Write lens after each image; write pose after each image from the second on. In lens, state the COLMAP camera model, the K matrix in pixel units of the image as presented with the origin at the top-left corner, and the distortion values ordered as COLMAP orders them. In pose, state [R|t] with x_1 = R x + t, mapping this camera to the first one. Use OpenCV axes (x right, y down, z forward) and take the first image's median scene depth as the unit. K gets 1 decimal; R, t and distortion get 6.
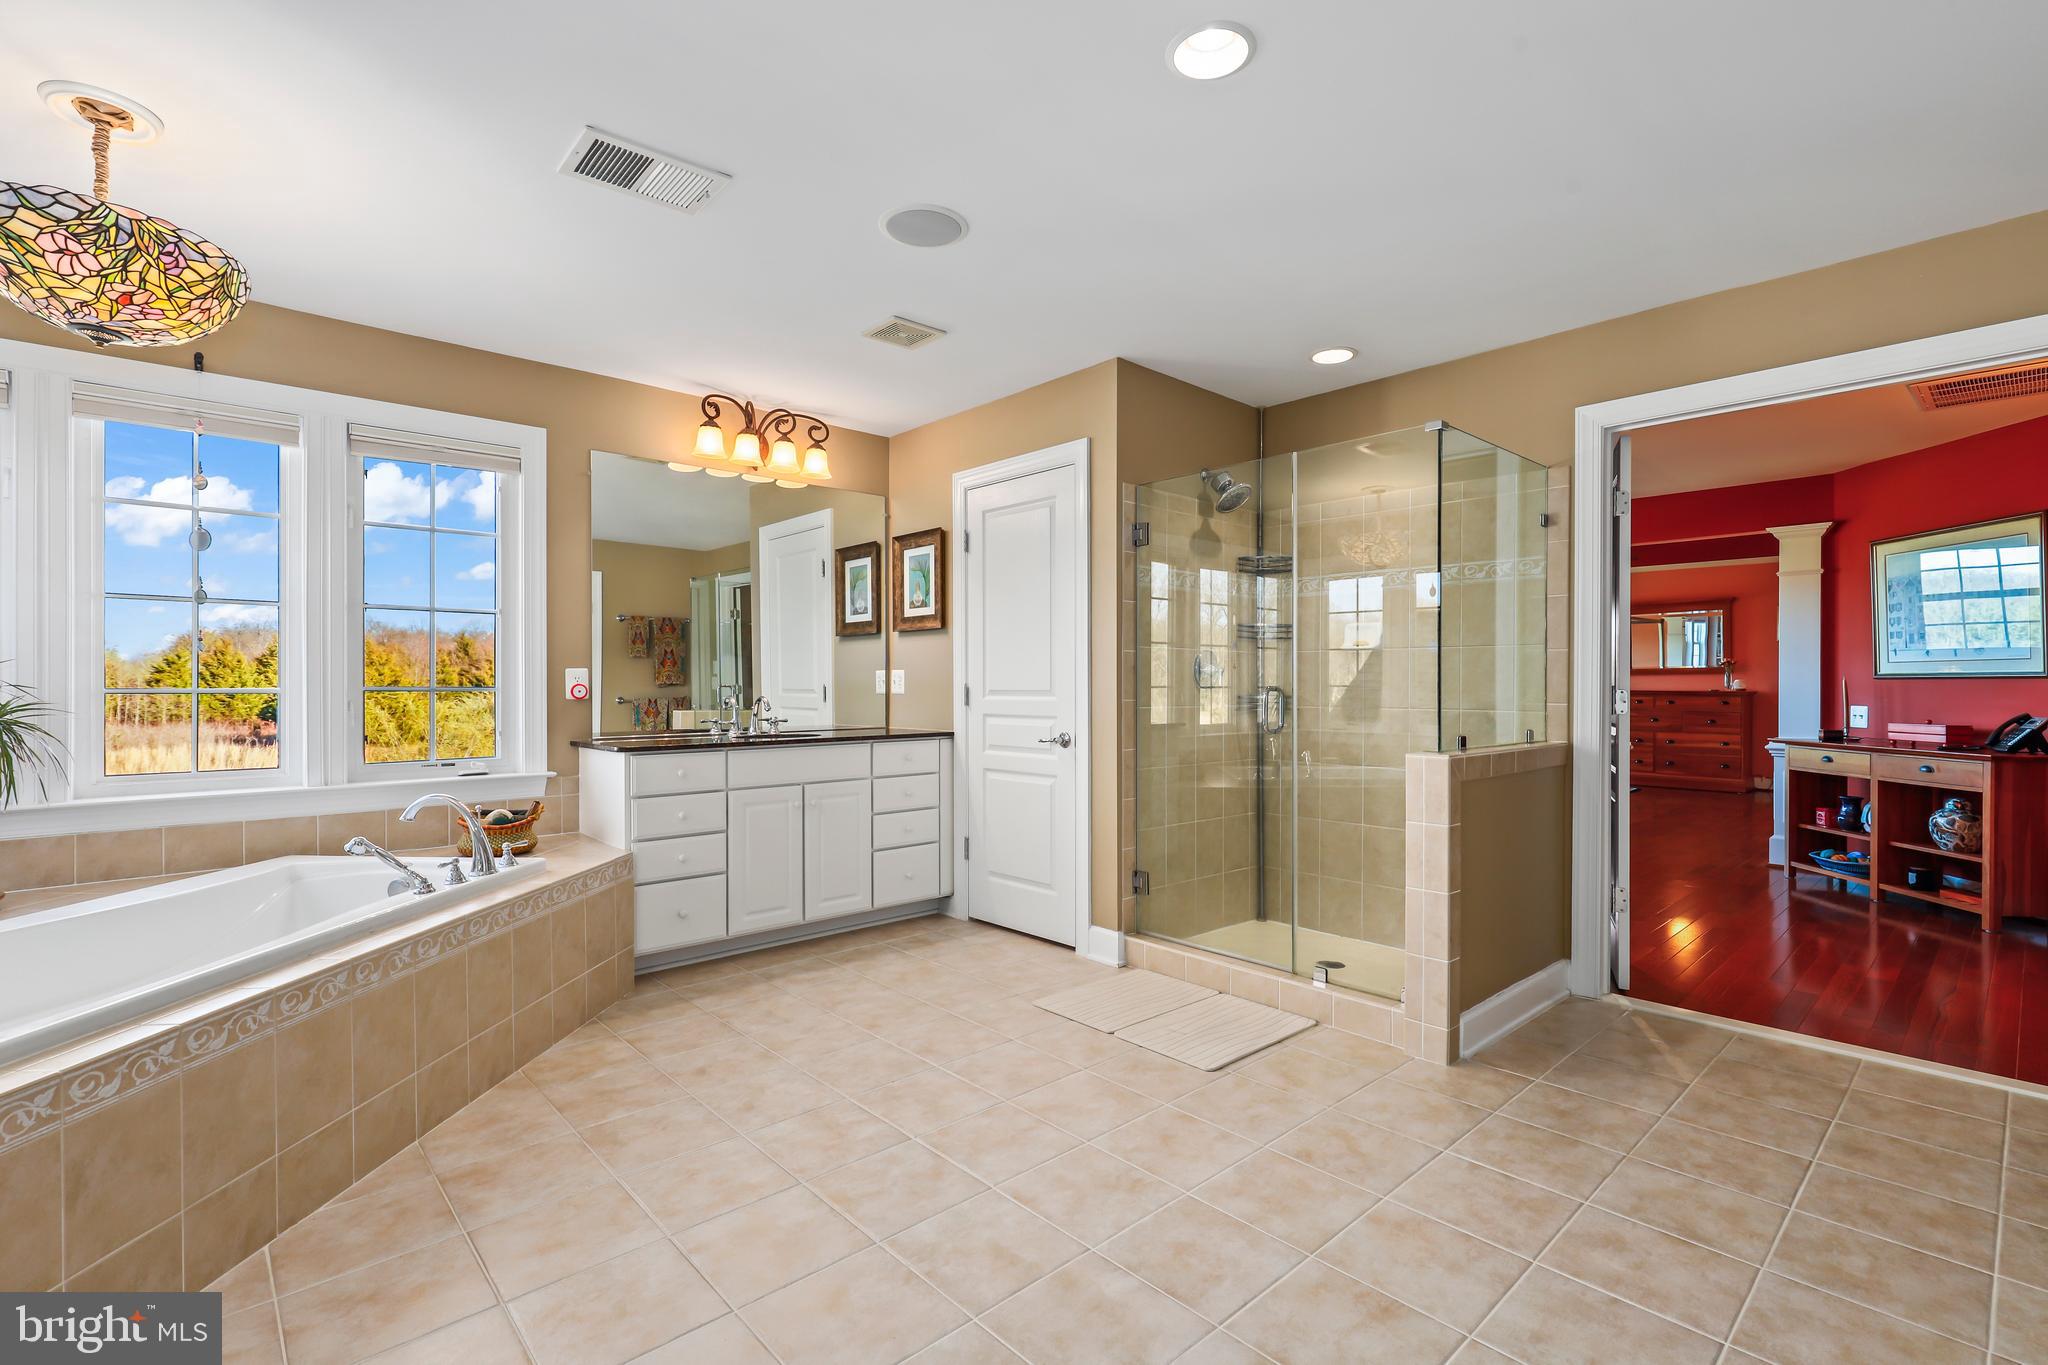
lens RADIAL K [[931.1, 0, 1023.9], [0, 931.1, 691.0], [0, 0, 1]] dist [0.003129, 0.000418]
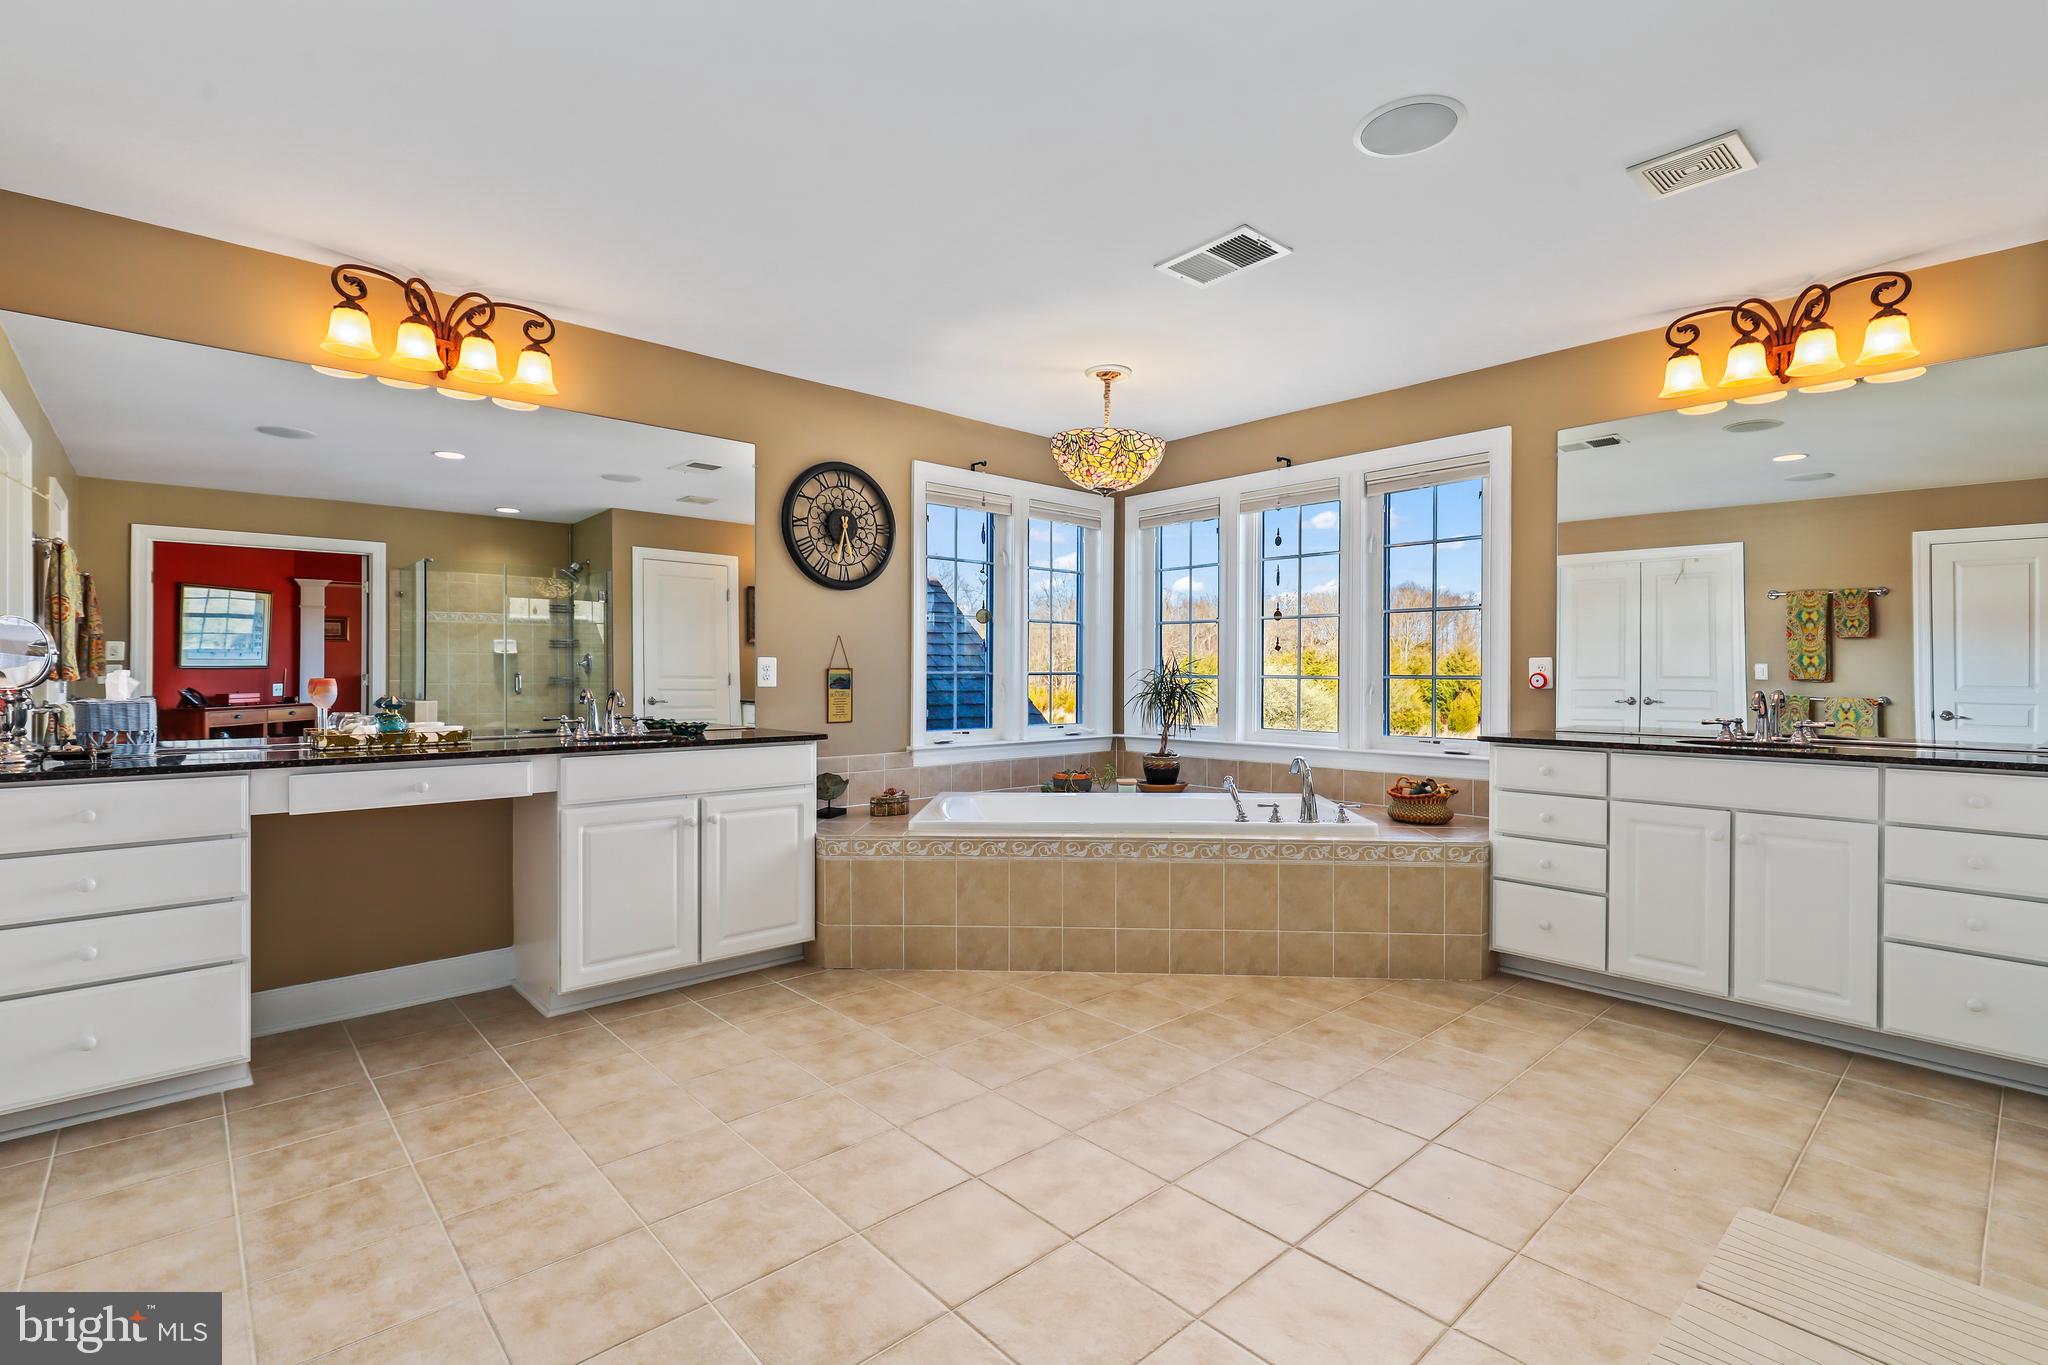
lens RADIAL K [[931.1, 0, 1023.9], [0, 931.1, 691.0], [0, 0, 1]] dist [0.003129, 0.000418]
pose [[-0.001926, 0.019296, -0.999812, 0.924204], [-0.010049, 0.999763, 0.019314, -0.004468], [0.999948, 0.010084, -0.001732, 0.825969]]
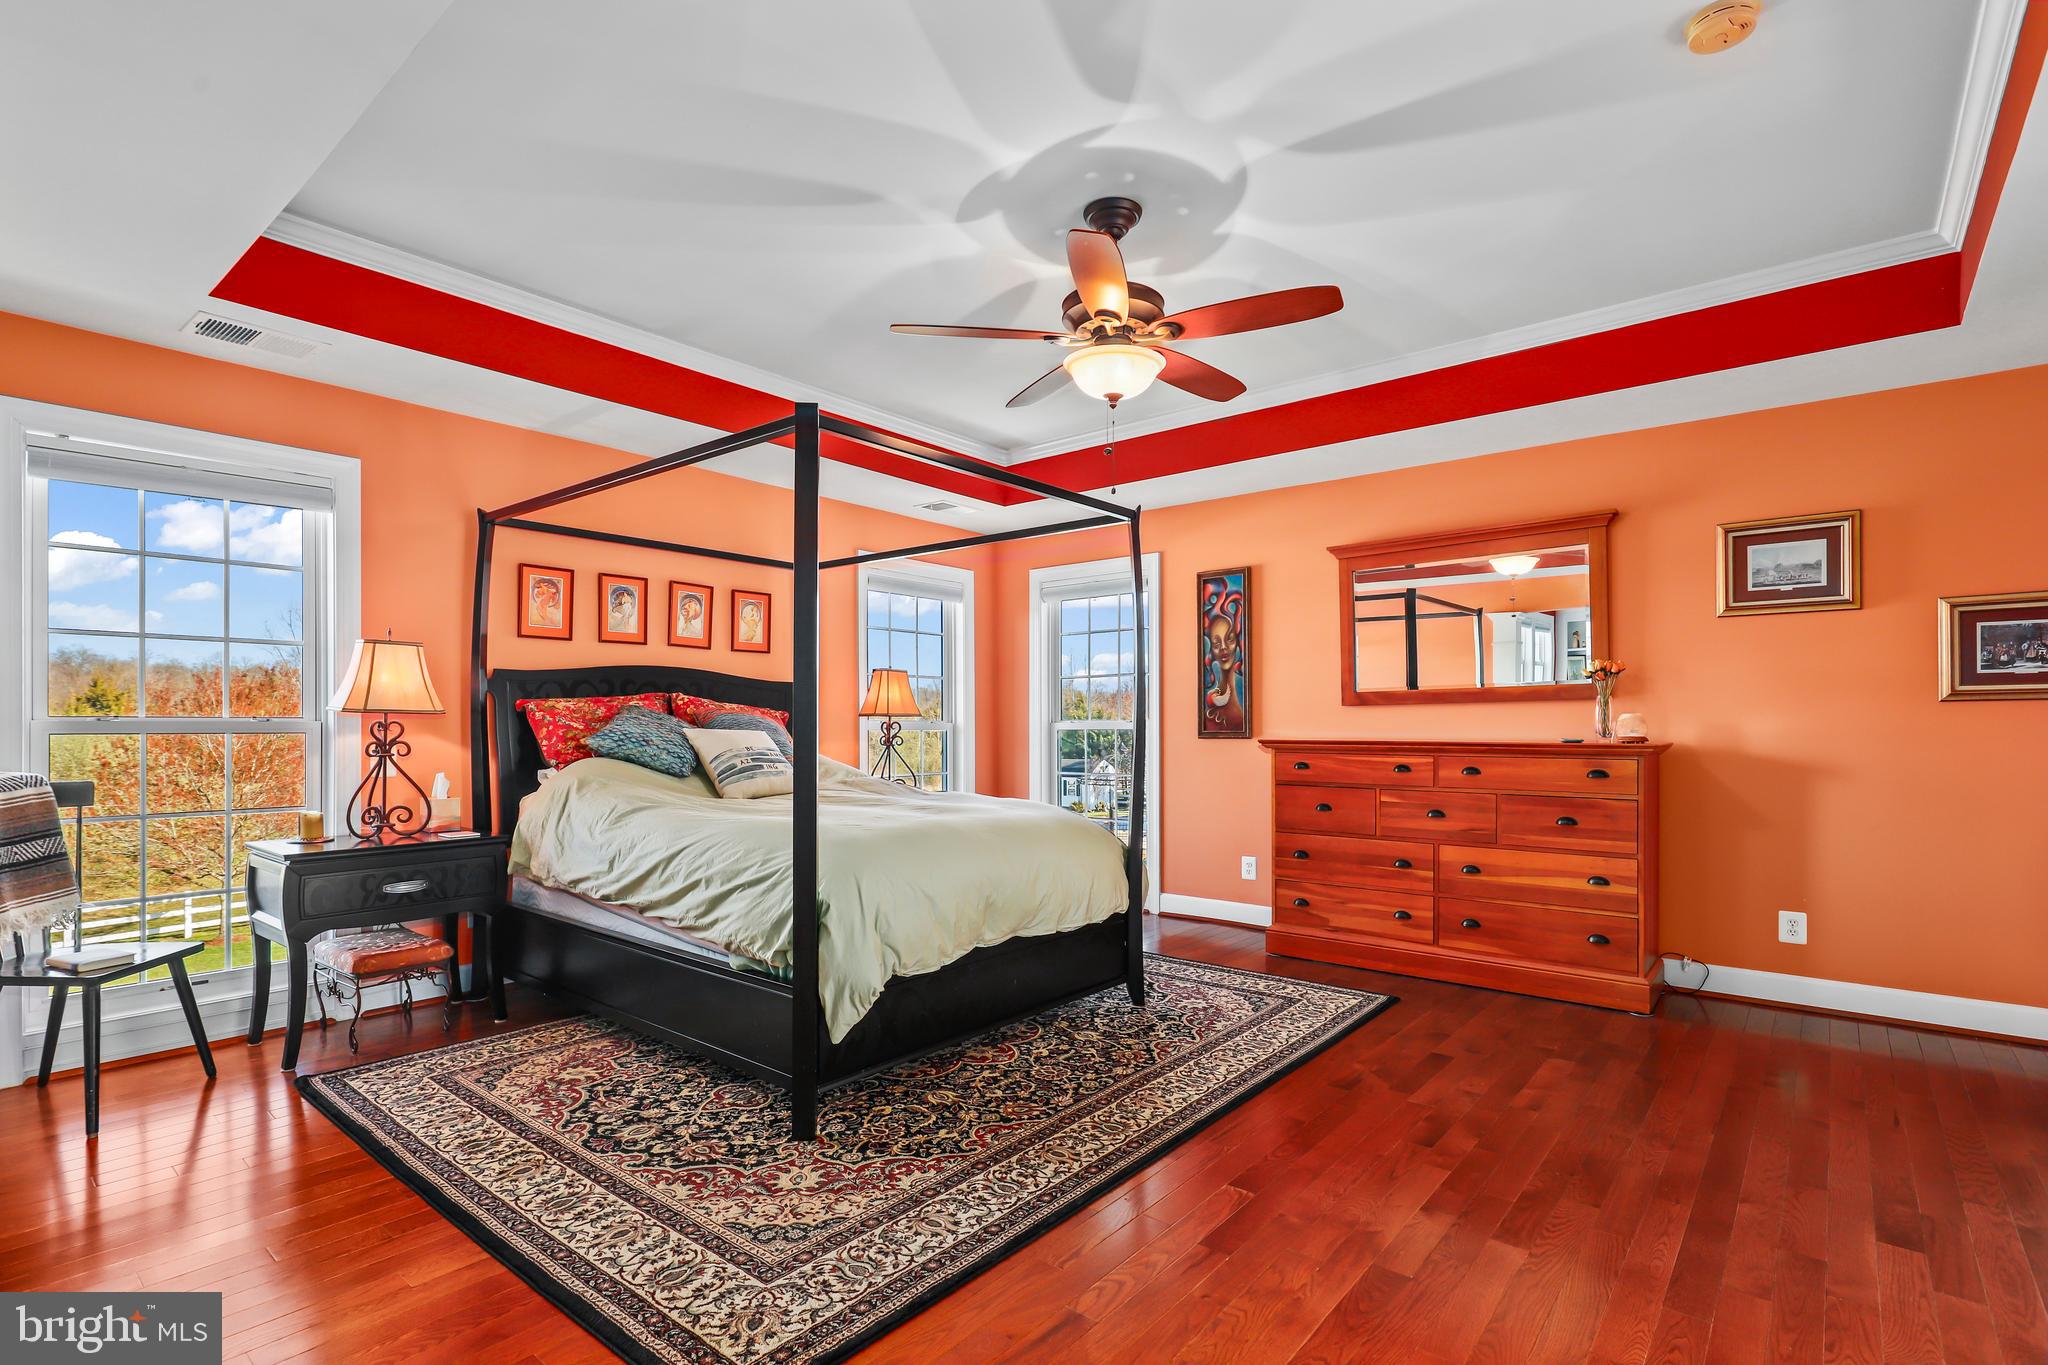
lens RADIAL K [[974.0, 0, 1023.9], [0, 974.0, 718.1], [0, 0, 1]] dist [0.000473, -0.000028]
pose [[0.990943, 0.002944, 0.134250, 0.040940], [-0.000859, 0.999878, -0.015592, -0.000340], [-0.134279, 0.015336, 0.990825, 0.056007]]
